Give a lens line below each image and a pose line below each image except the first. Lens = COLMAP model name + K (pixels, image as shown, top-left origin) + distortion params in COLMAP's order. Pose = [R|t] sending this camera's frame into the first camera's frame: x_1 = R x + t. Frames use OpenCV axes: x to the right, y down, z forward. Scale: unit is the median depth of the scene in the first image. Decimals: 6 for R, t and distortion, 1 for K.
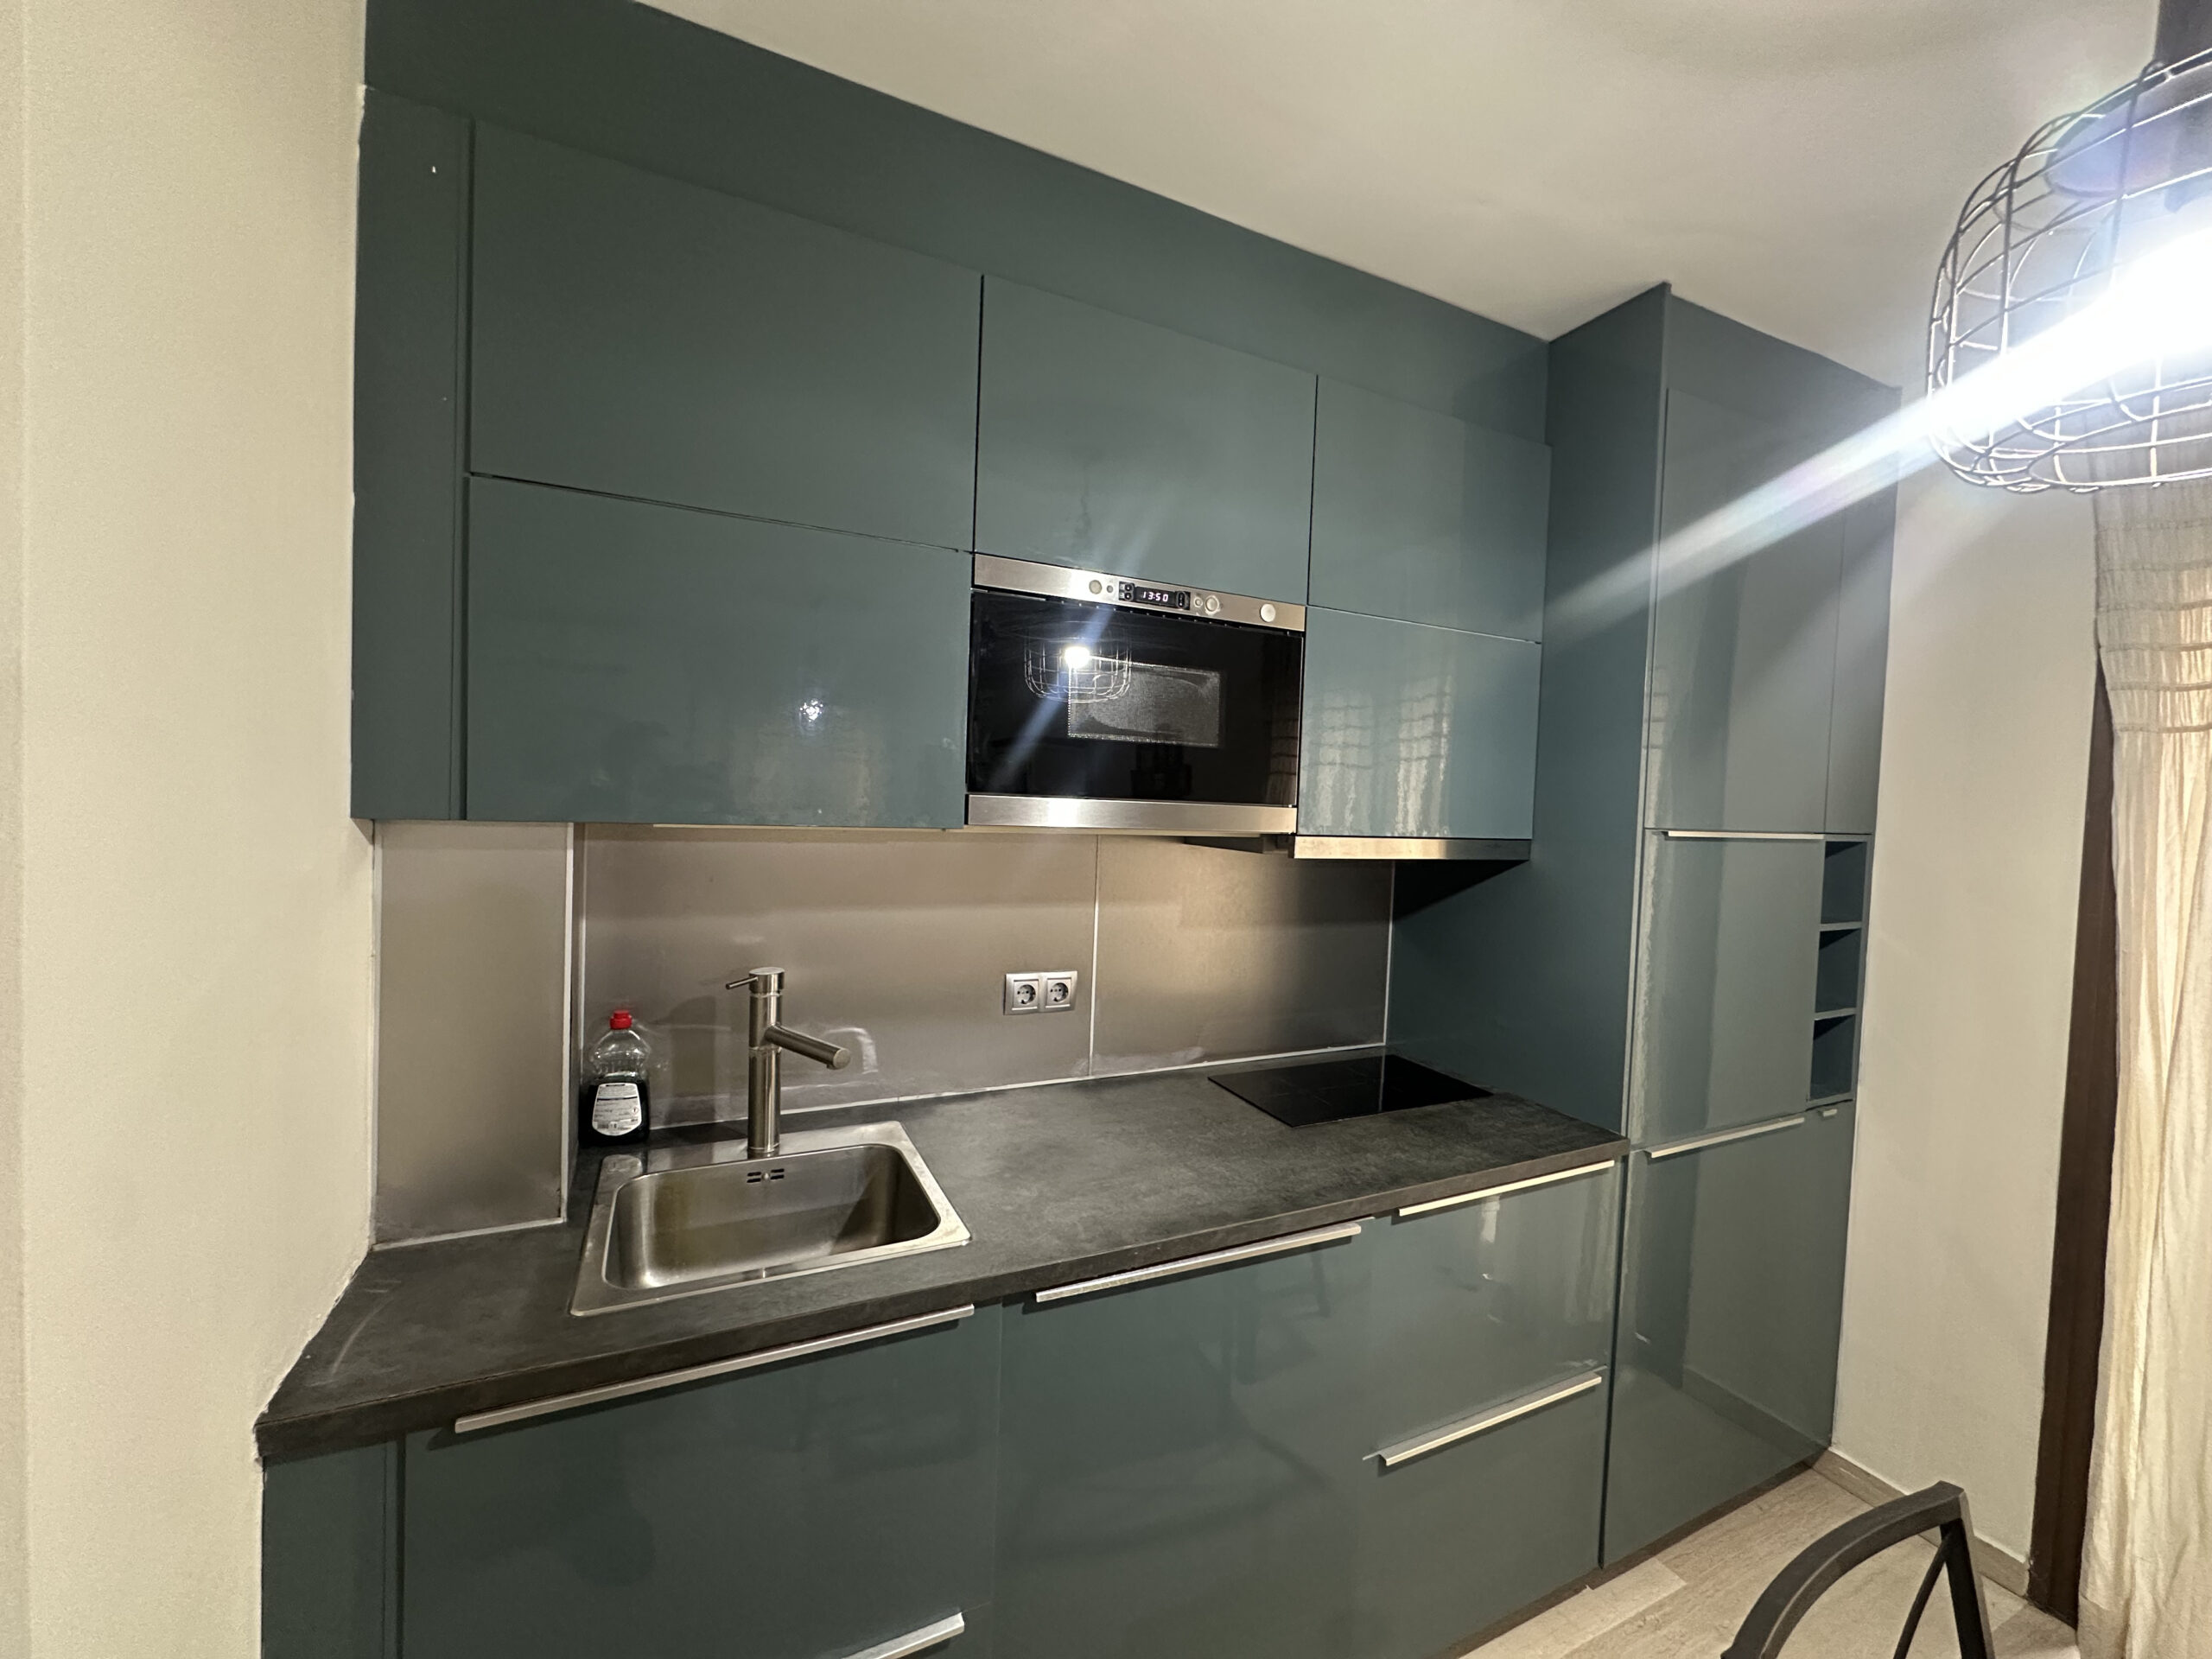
lens RADIAL K [[873.6, 0, 1103.1], [0, 873.6, 837.1], [0, 0, 1]] dist [-0.002436, 0.000401]
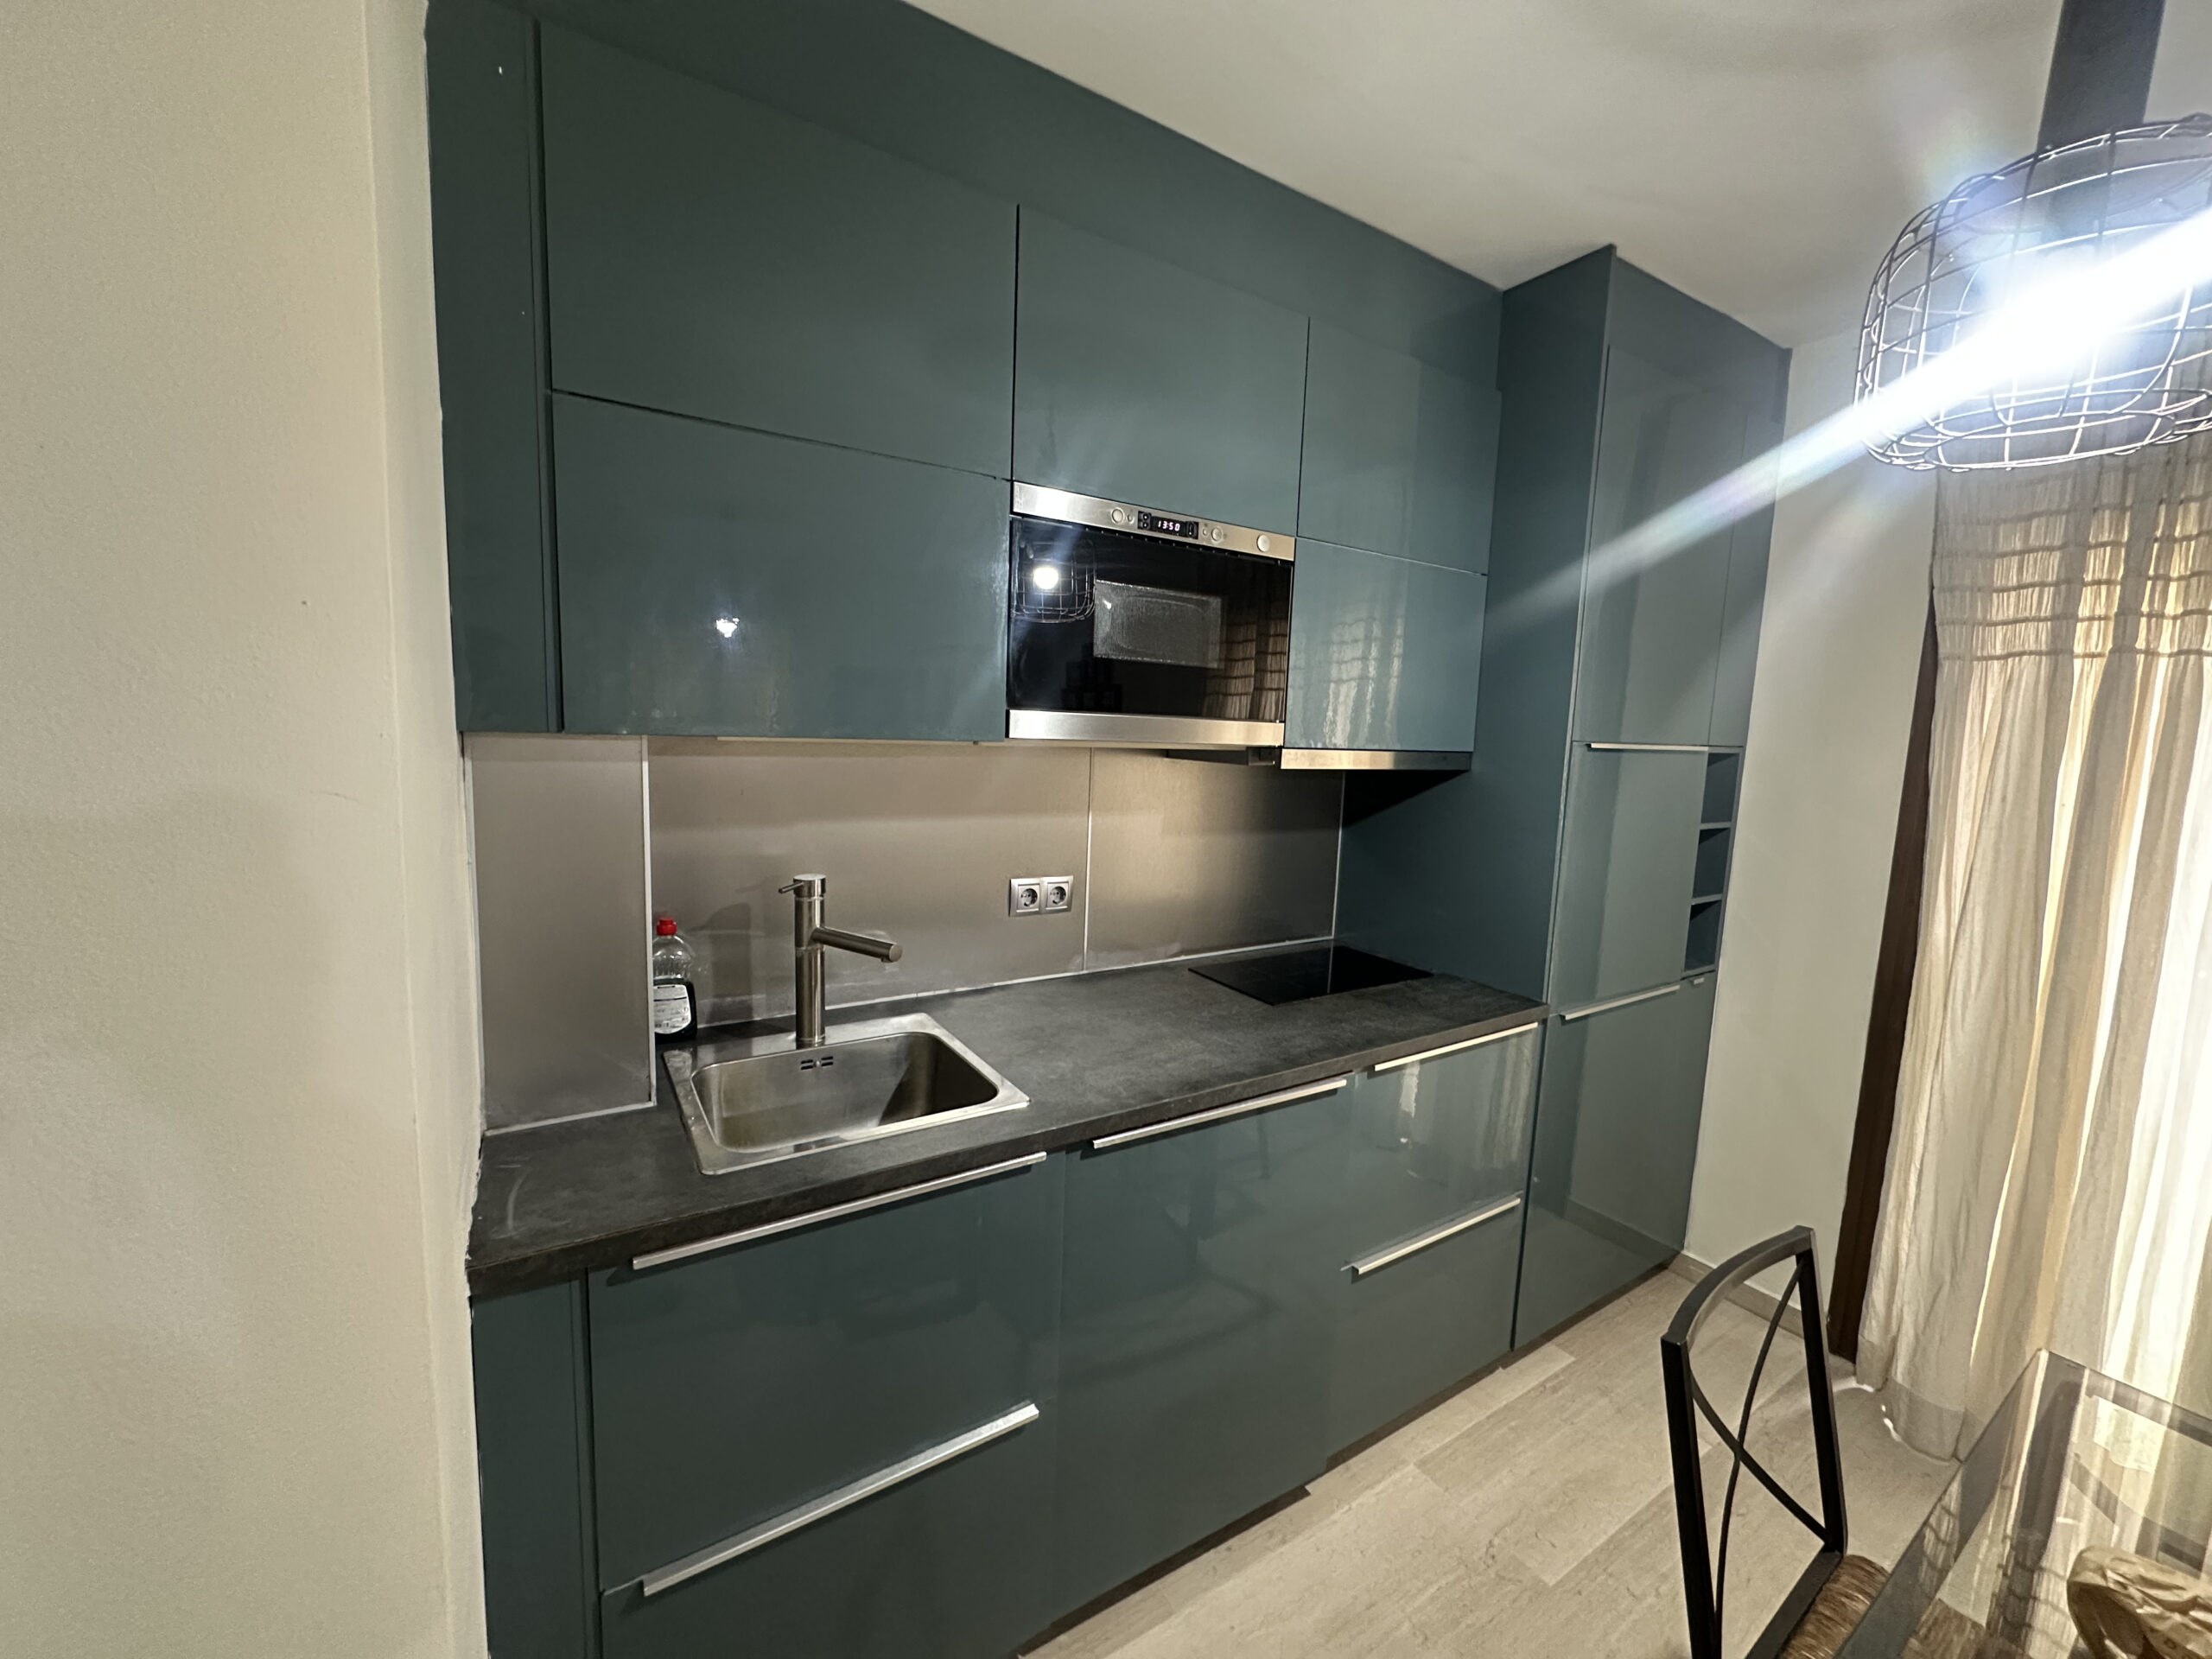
lens RADIAL K [[873.6, 0, 1100.6], [0, 873.6, 835.6], [0, 0, 1]] dist [-0.002436, 0.000401]
pose [[0.993153, -0.015541, 0.115778, -0.142748], [0.005358, 0.996128, 0.087751, 0.010521], [-0.116694, -0.086530, 0.989391, -0.086155]]
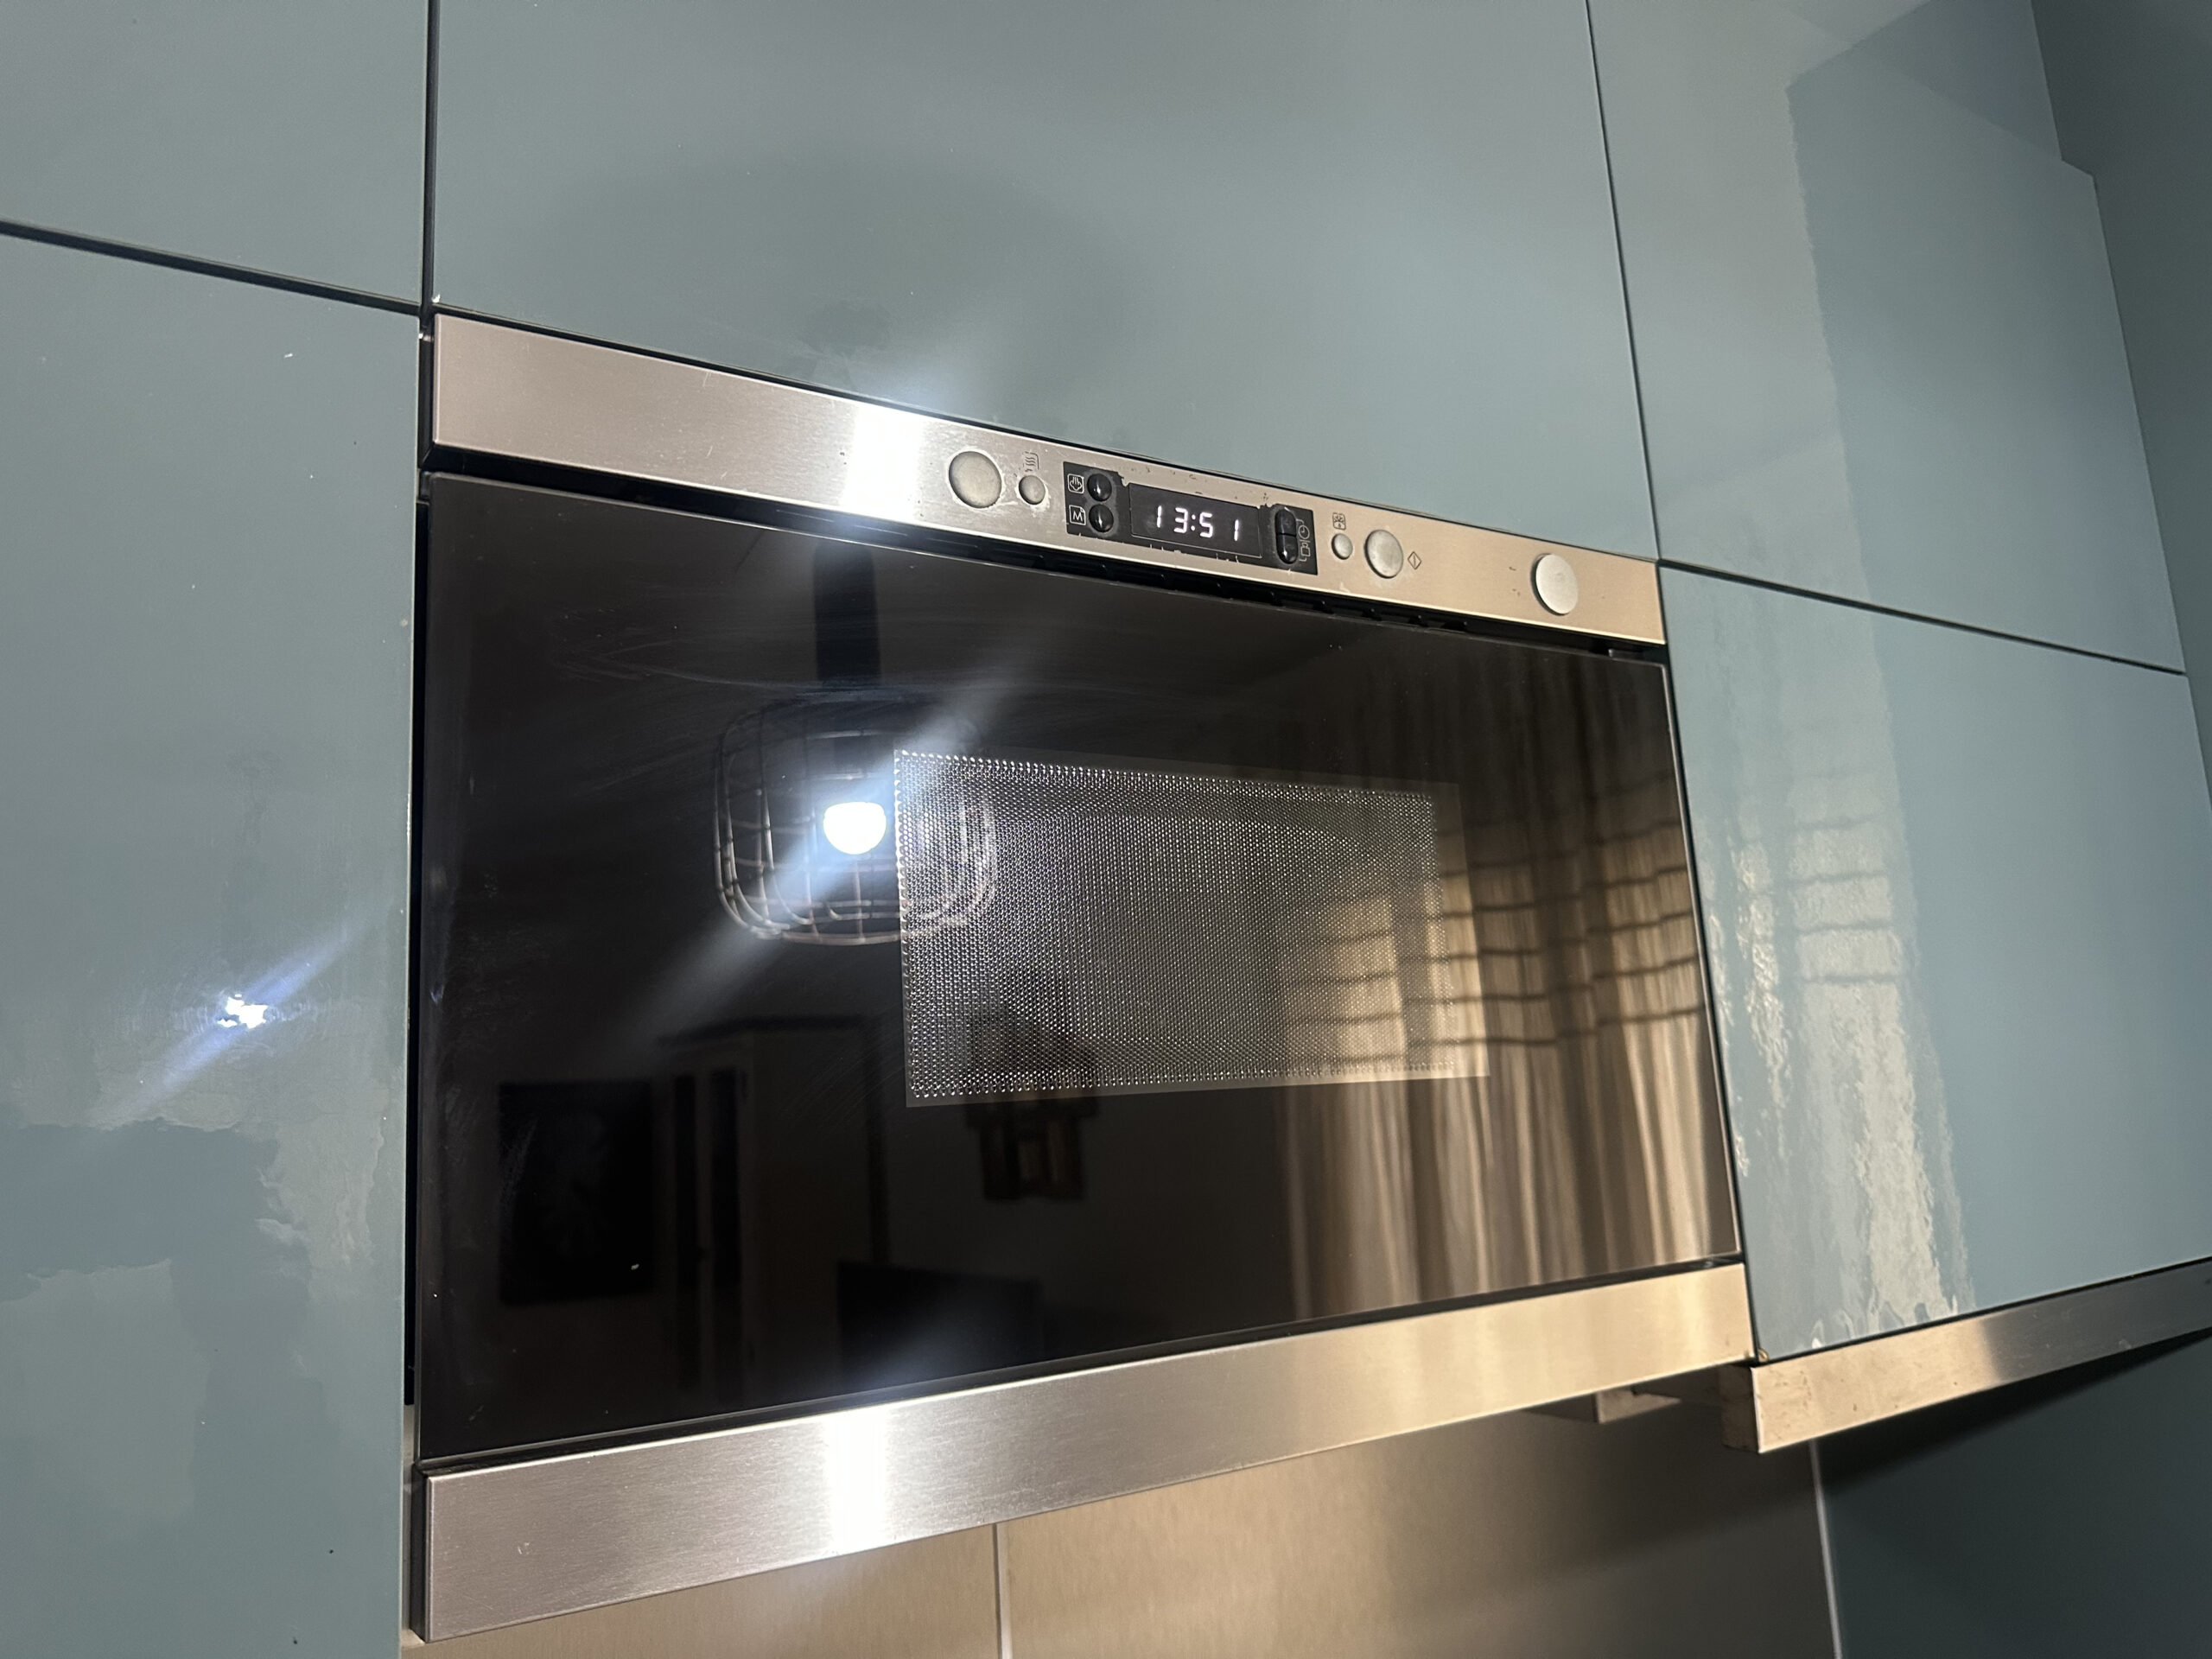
lens RADIAL K [[1636.3, 0, 1122.1], [0, 1636.3, 828.3], [0, 0, 1]] dist [-0.001592, -0.014400]
pose [[0.986548, -0.066228, 0.149457, -0.038443], [0.096834, 0.973350, -0.207875, -0.079023], [-0.131706, 0.219551, 0.966670, 0.504189]]
